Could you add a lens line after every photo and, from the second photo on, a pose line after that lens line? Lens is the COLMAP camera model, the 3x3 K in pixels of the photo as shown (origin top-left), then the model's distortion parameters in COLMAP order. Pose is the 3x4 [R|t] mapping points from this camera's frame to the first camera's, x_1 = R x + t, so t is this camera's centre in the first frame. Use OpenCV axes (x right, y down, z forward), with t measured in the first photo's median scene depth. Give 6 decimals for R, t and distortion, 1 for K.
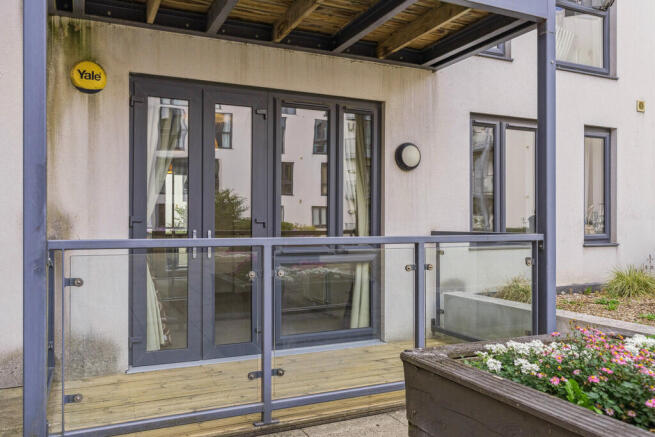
lens RADIAL K [[510.2, 0, 326.3], [0, 510.2, 217.9], [0, 0, 1]] dist [0.003259, 0.001380]
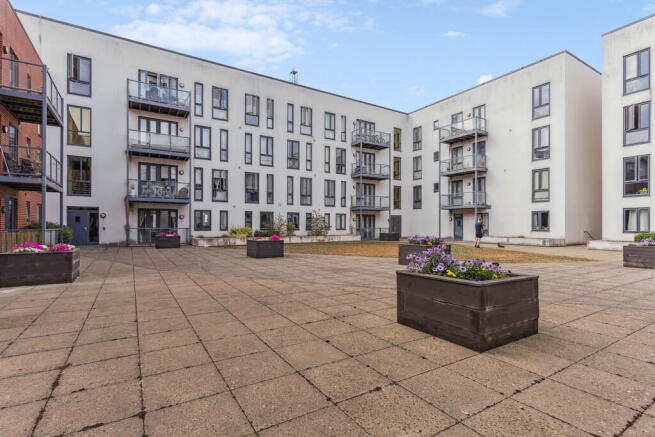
lens RADIAL K [[315.1, 0, 328.1], [0, 315.1, 223.8], [0, 0, 1]] dist [0.002931, 0.000283]
pose [[0.994166, 0.006385, 0.107668, 2.044465], [-0.005500, 0.999949, -0.008517, -0.001518], [-0.107717, 0.007875, 0.994150, -4.240972]]
